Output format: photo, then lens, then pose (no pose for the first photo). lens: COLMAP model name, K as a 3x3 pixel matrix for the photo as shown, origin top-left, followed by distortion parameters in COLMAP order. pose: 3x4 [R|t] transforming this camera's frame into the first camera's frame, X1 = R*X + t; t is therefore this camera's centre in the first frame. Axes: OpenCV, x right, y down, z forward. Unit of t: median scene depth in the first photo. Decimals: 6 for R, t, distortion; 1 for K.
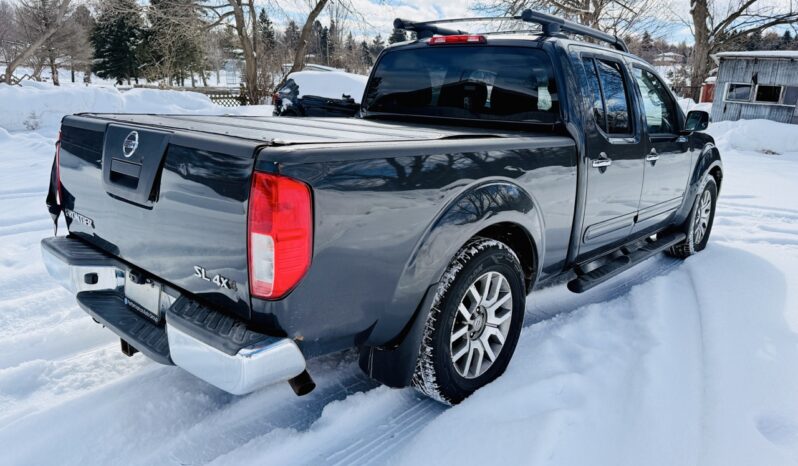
lens RADIAL K [[571.4, 0, 399.9], [0, 571.4, 235.5], [0, 0, 1]] dist [-0.008346, -0.001759]
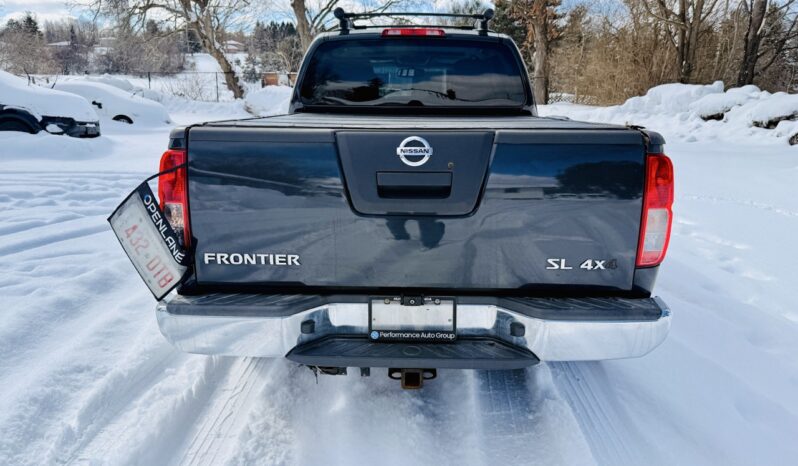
lens RADIAL K [[571.4, 0, 399.3], [0, 571.4, 231.8], [0, 0, 1]] dist [-0.008346, -0.001759]
pose [[0.774910, -0.190655, 0.602632, -1.063483], [0.183037, 0.980259, 0.074761, -0.109174], [-0.604989, 0.052371, 0.794510, 0.318929]]
